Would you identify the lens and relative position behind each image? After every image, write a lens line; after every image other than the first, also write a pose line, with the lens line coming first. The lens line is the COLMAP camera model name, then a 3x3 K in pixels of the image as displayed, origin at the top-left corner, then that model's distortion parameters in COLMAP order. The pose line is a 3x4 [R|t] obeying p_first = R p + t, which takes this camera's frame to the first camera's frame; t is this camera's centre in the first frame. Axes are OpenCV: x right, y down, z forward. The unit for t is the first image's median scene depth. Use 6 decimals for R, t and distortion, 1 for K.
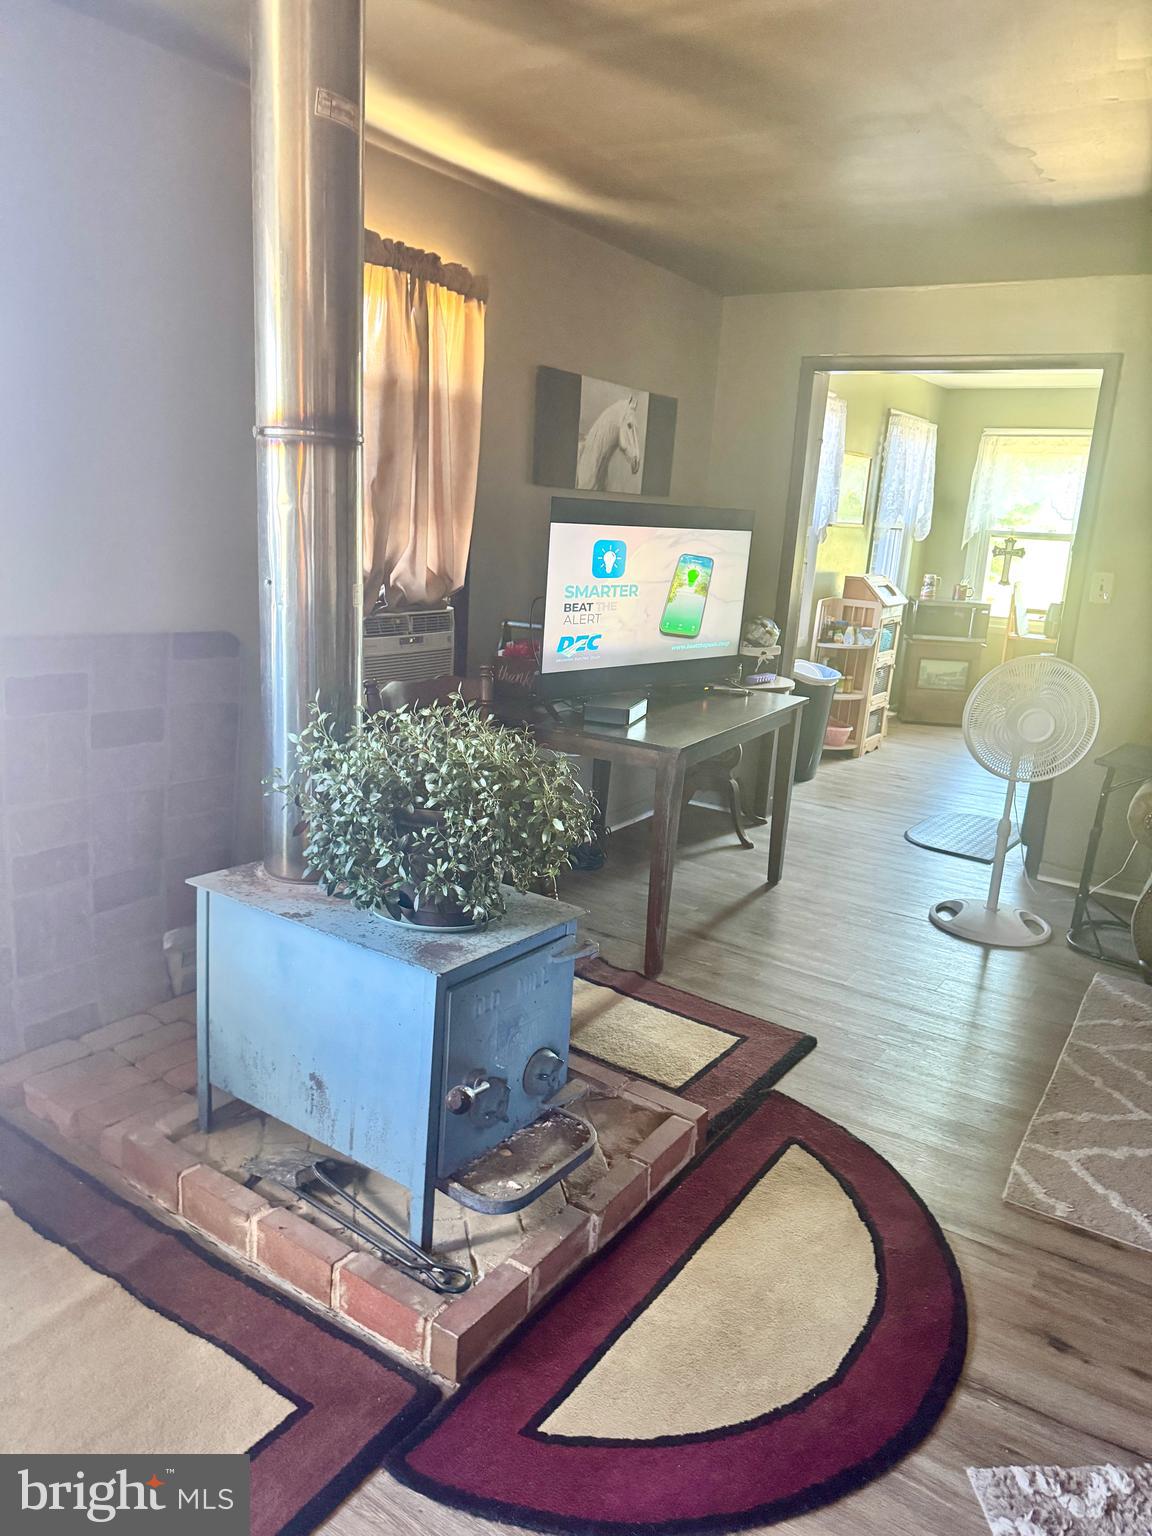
lens RADIAL K [[1099.4, 0, 573.9], [0, 1099.4, 772.9], [0, 0, 1]] dist [0.004772, -0.008112]
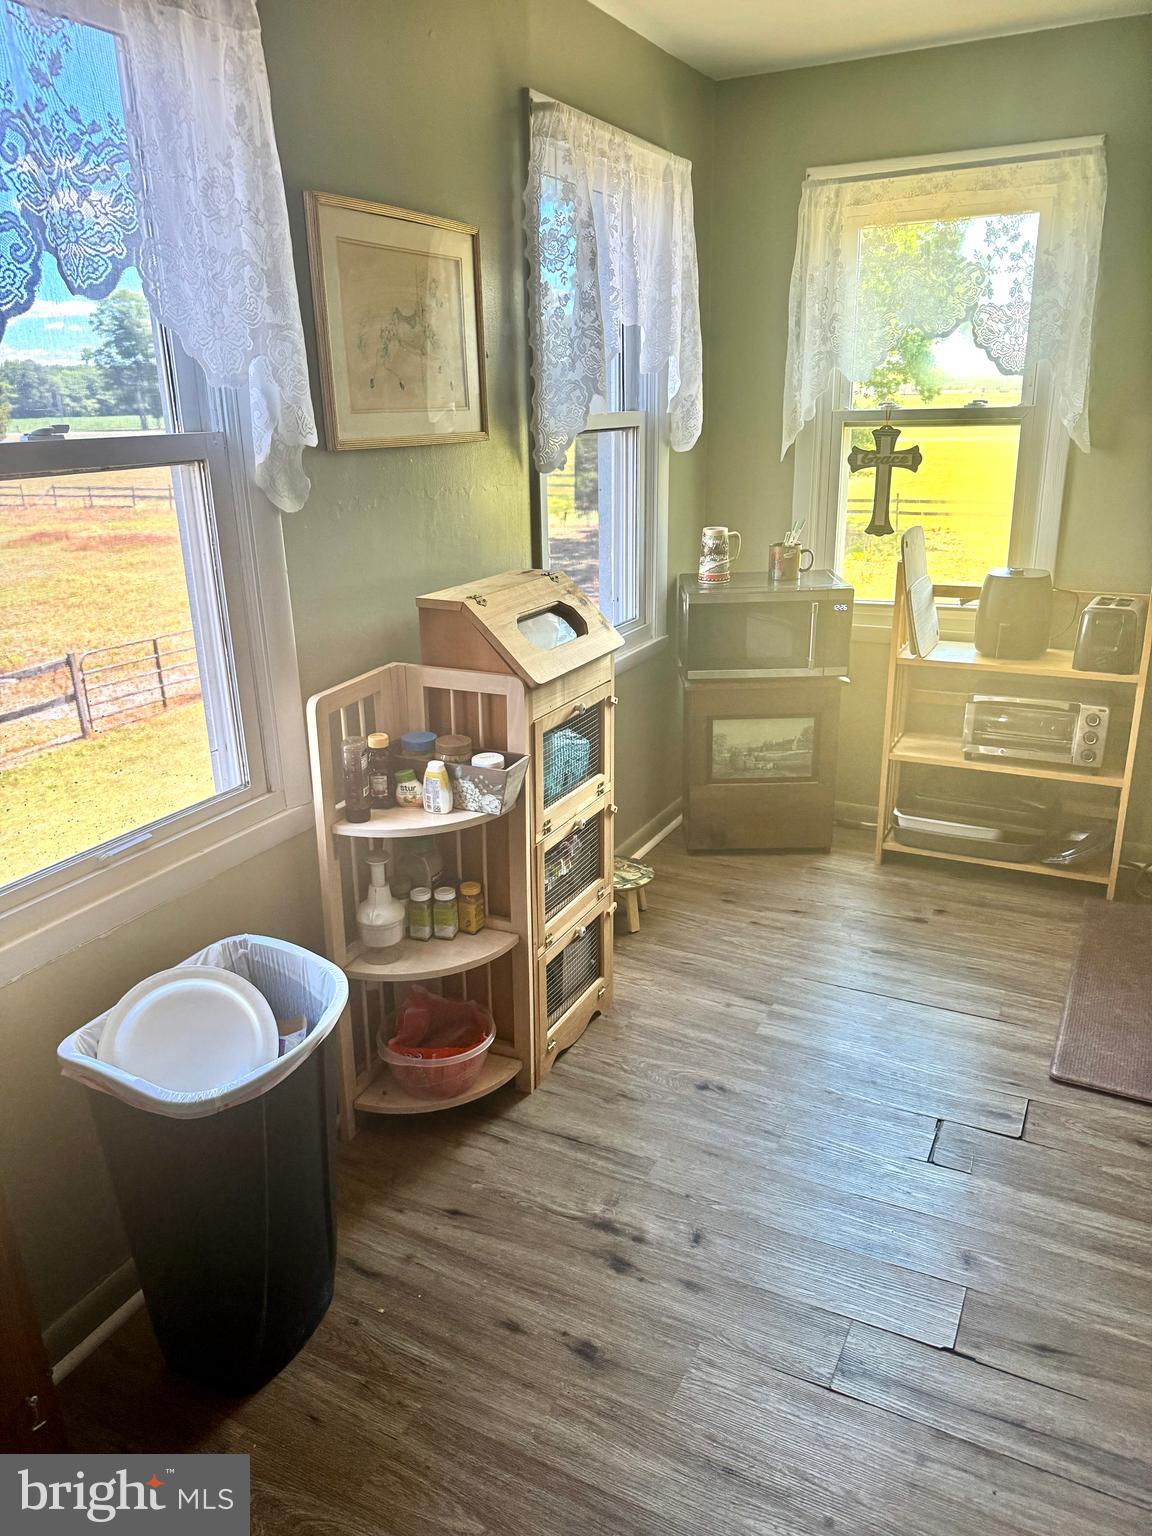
lens RADIAL K [[1099.4, 0, 579.2], [0, 1099.4, 774.4], [0, 0, 1]] dist [0.004772, -0.008112]
pose [[0.990627, -0.108725, 0.082685, 0.265521], [0.100149, 0.989769, 0.101624, -0.157667], [-0.092888, -0.092391, 0.991381, 0.667221]]
